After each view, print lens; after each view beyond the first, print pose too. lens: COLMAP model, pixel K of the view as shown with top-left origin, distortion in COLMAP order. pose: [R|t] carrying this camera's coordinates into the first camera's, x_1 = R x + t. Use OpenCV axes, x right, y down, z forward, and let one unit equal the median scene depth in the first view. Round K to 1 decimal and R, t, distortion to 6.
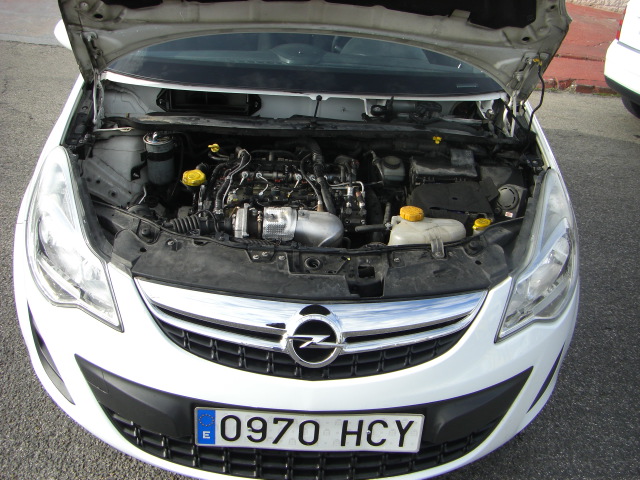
lens RADIAL K [[716.9, 0, 314.3], [0, 716.9, 224.2], [0, 0, 1]] dist [-0.150077, 0.000000]
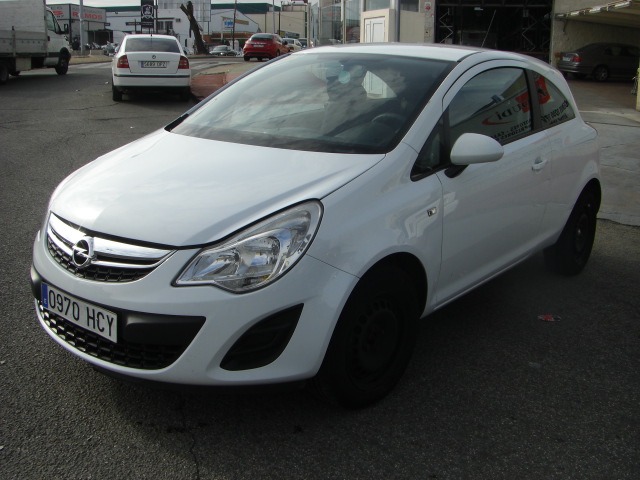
lens RADIAL K [[716.9, 0, 319.1], [0, 716.9, 236.1], [0, 0, 1]] dist [-0.150077, 0.000000]
pose [[0.758261, 0.124642, -0.639925, 1.455772], [-0.263686, 0.956320, -0.126180, 0.181322], [0.596246, 0.264417, 0.758007, 0.035911]]
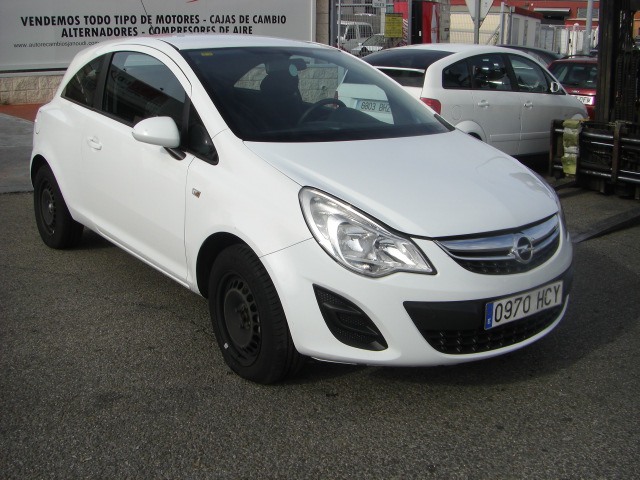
lens RADIAL K [[716.9, 0, 321.1], [0, 716.9, 238.3], [0, 0, 1]] dist [-0.150077, 0.000000]
pose [[0.806484, -0.195244, 0.558090, -1.373607], [0.275976, 0.959079, -0.063280, 0.103664], [-0.522897, 0.205053, 0.827364, -0.233672]]
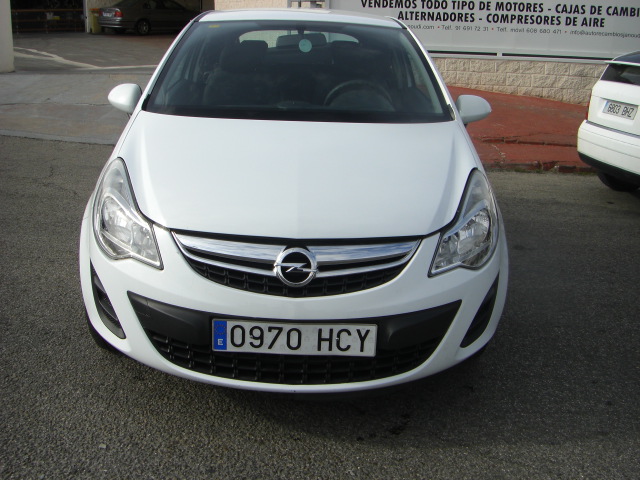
lens RADIAL K [[716.9, 0, 318.0], [0, 716.9, 238.8], [0, 0, 1]] dist [-0.150077, 0.000000]
pose [[0.999453, -0.020178, -0.026216, 0.079297], [0.016063, 0.988759, -0.148655, 0.306439], [0.028921, 0.148152, 0.988542, -0.409790]]
